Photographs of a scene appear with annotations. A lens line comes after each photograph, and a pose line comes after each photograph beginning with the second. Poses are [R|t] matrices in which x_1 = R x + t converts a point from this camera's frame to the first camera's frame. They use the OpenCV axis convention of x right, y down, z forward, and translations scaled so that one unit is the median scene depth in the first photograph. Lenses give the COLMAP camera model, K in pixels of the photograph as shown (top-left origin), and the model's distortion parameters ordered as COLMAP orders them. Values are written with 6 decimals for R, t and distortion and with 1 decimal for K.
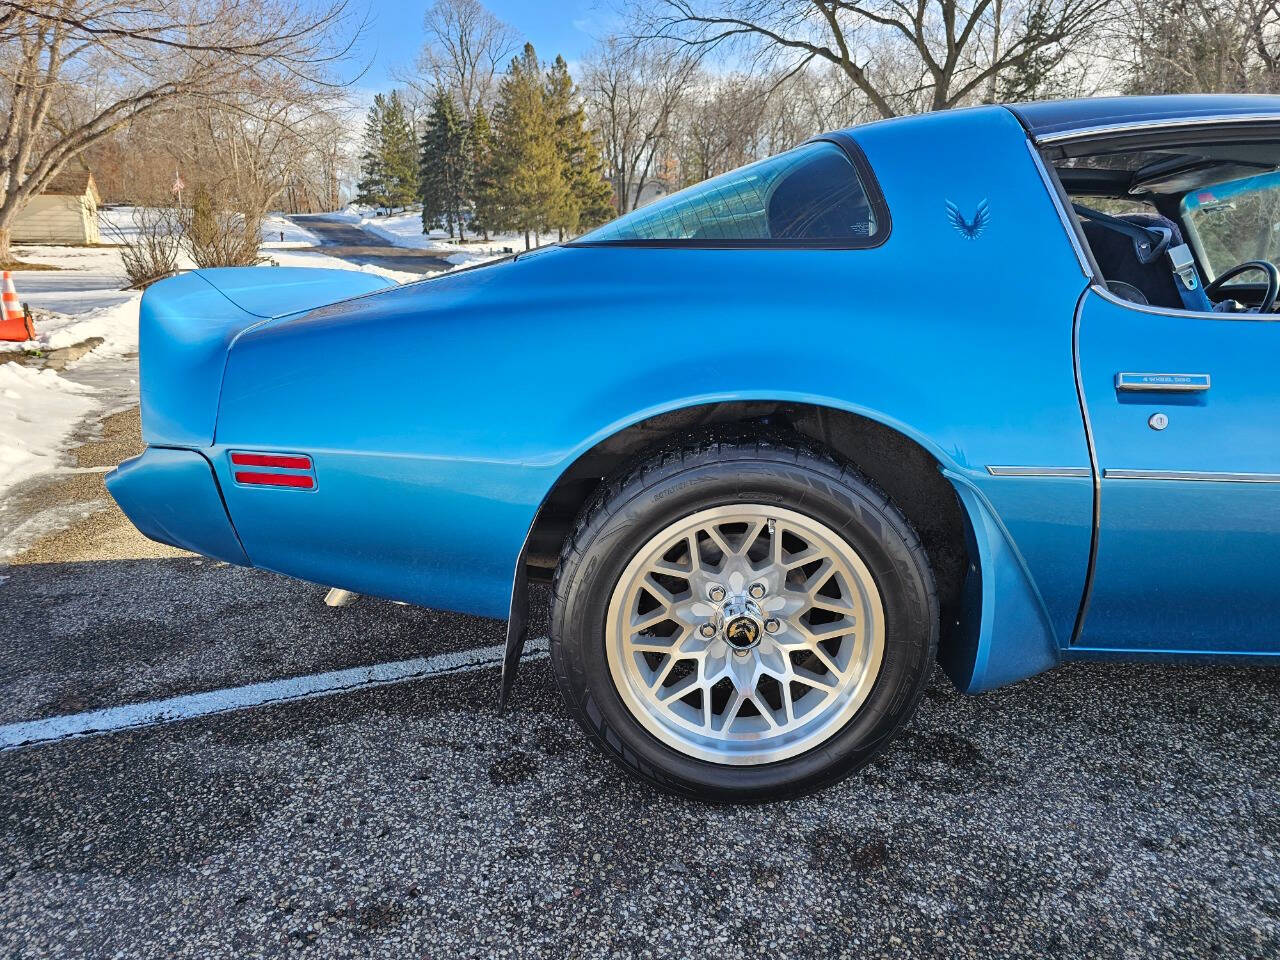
lens RADIAL K [[876.2, 0, 643.6], [0, 876.2, 493.2], [0, 0, 1]] dist [0.058636, -0.053474]
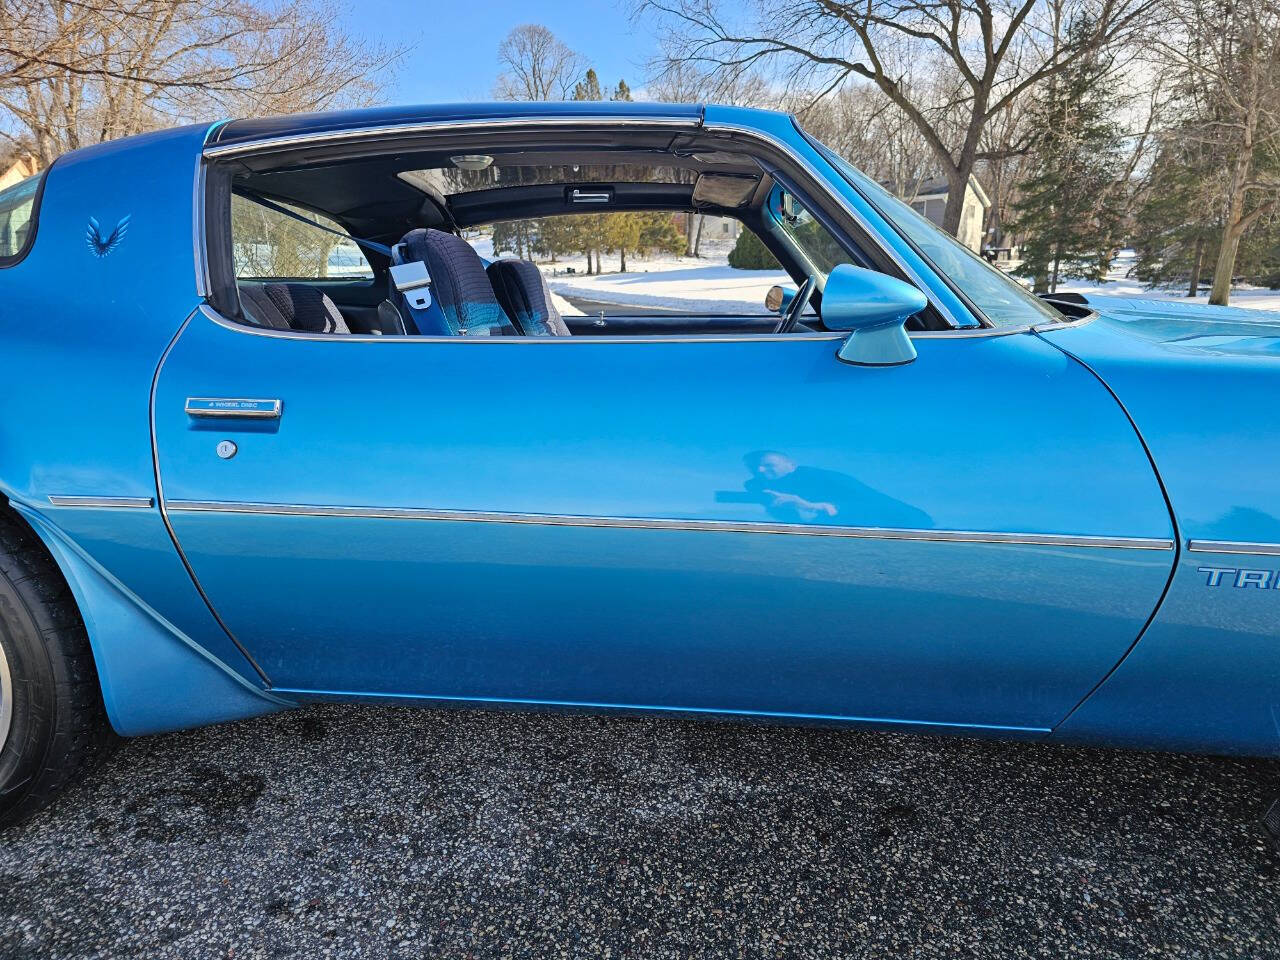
lens RADIAL K [[878.0, 0, 640.0], [0, 878.0, 480.0], [0, 0, 1]] dist [0.063053, -0.053999]
pose [[0.995387, 0.009461, -0.095469, 0.538661], [-0.012729, 0.999352, -0.033678, -0.010847], [0.095089, 0.034738, 0.994862, 0.052853]]
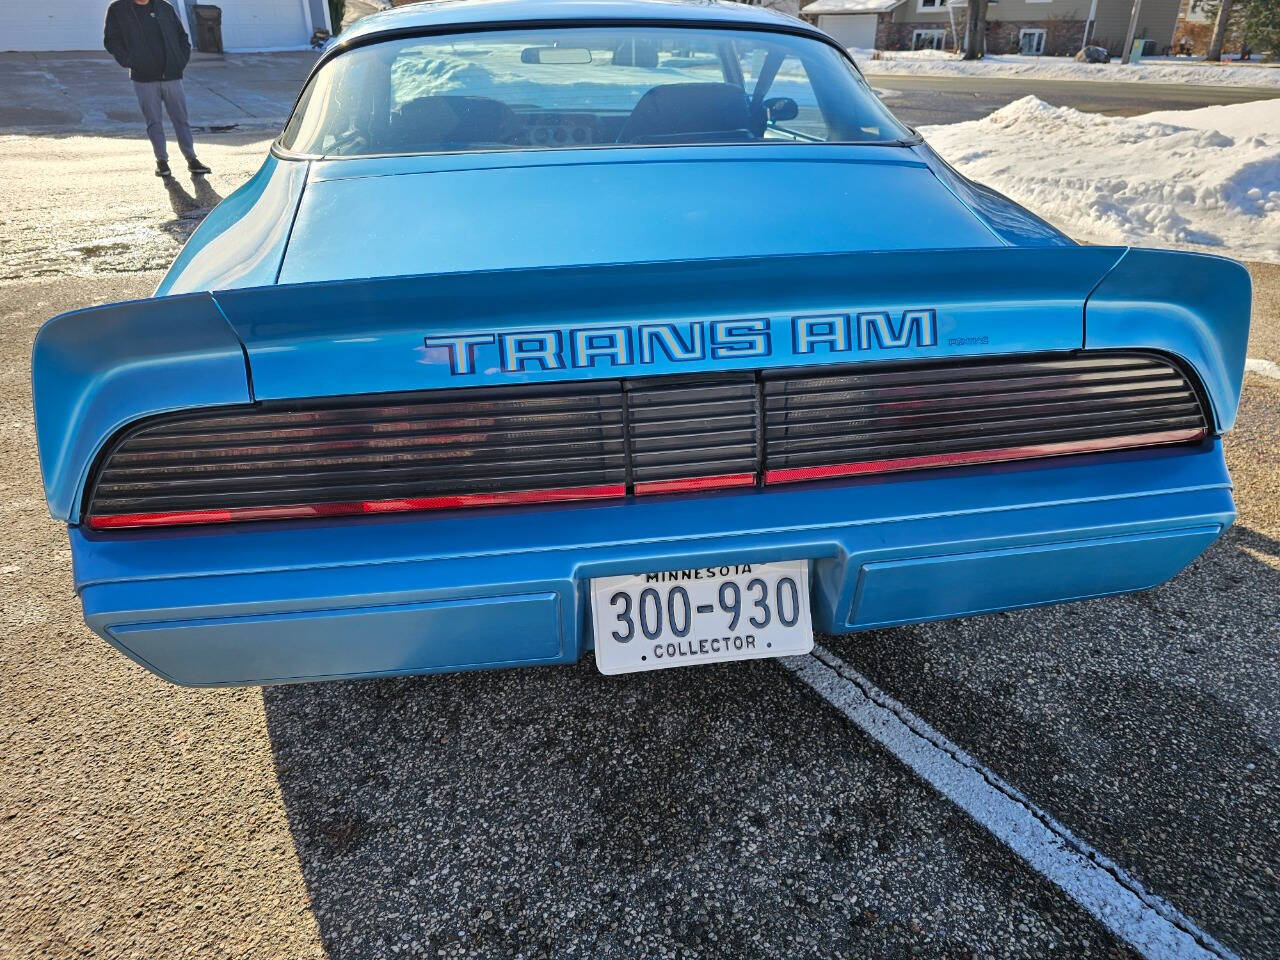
lens RADIAL K [[878.0, 0, 640.0], [0, 878.0, 480.0], [0, 0, 1]] dist [0.063053, -0.053999]
pose [[-0.167680, -0.456810, 0.873618, -0.660109], [0.237468, 0.841356, 0.485519, -0.310196], [-0.956814, 0.288868, -0.032601, 0.839893]]
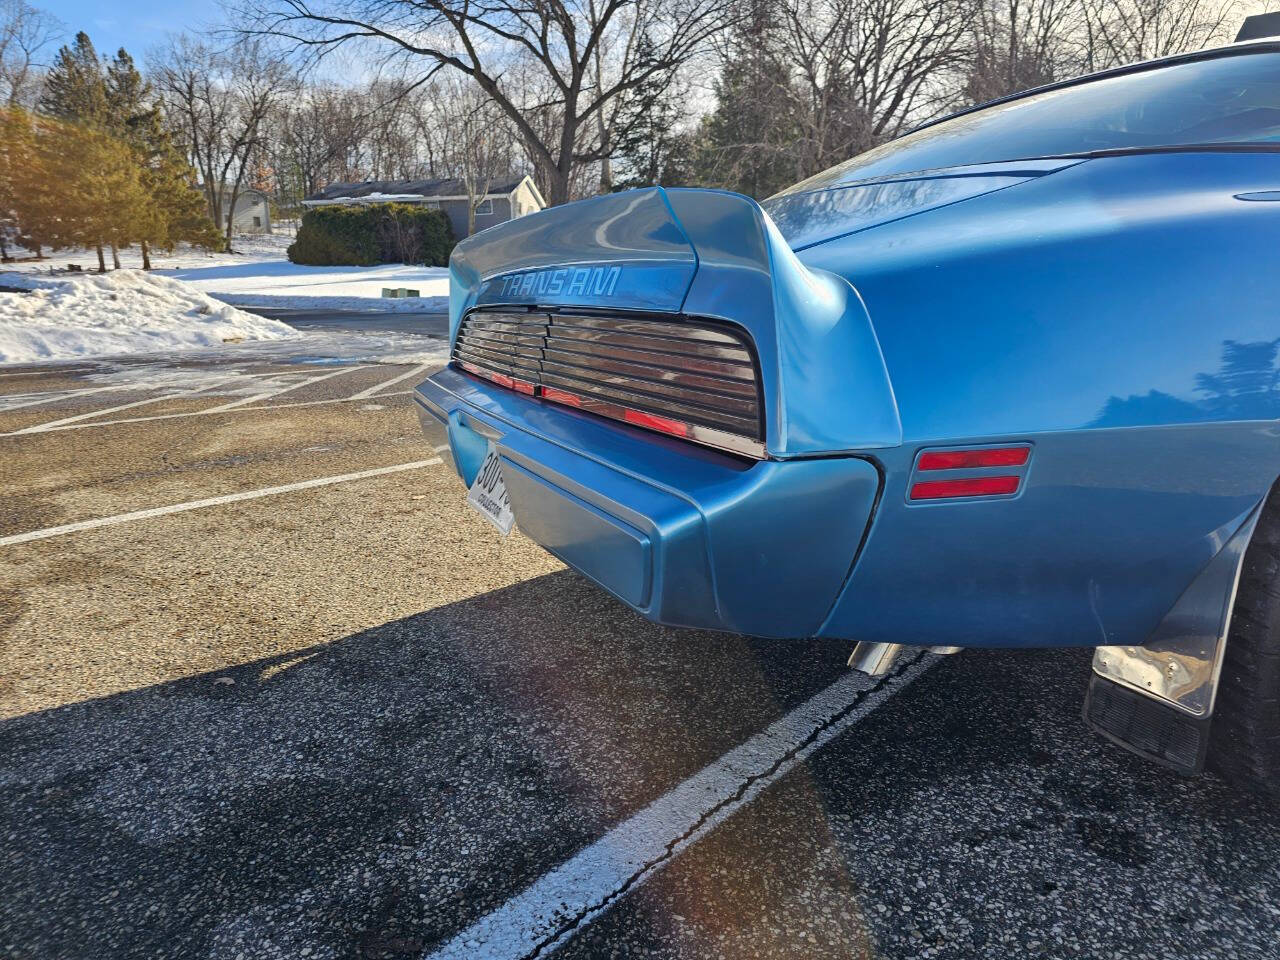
lens RADIAL K [[892.7, 0, 637.7], [0, 892.7, 462.0], [0, 0, 1]] dist [0.057891, -0.061033]
pose [[0.913836, -0.106813, 0.391783, -0.460971], [0.127151, 0.991536, -0.026256, -0.022614], [-0.385662, 0.073809, 0.919683, 0.253323]]
